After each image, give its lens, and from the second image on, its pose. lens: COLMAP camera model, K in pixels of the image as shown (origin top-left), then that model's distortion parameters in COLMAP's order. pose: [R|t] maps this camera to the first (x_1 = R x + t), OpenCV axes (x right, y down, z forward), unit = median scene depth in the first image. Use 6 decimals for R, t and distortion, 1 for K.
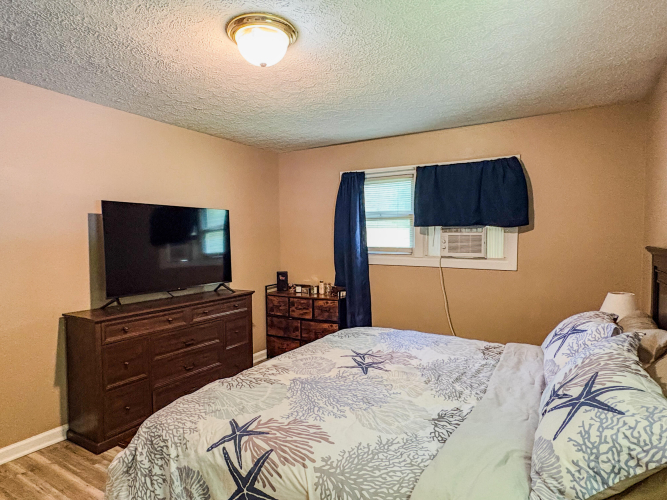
lens RADIAL K [[388.2, 0, 330.7], [0, 388.2, 250.3], [0, 0, 1]] dist [-0.001575, -0.000394]
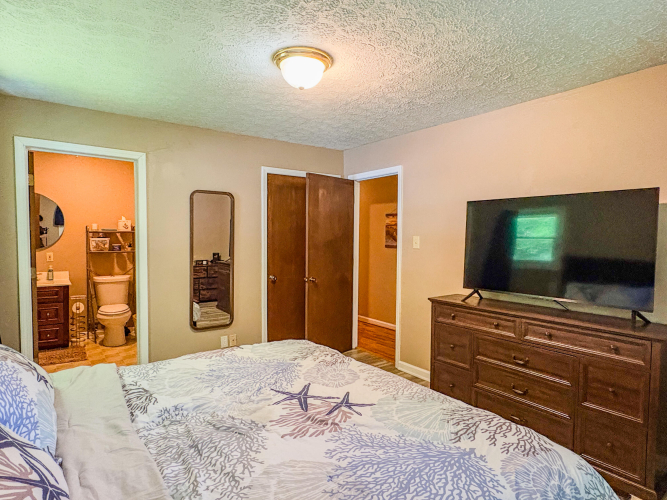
lens RADIAL K [[388.2, 0, 330.7], [0, 388.2, 250.3], [0, 0, 1]] dist [-0.001575, -0.000394]
pose [[-0.374374, 0.039130, -0.926452, 0.622635], [-0.035904, 0.997748, 0.056650, -0.035042], [0.926582, 0.054471, -0.372126, 1.062544]]
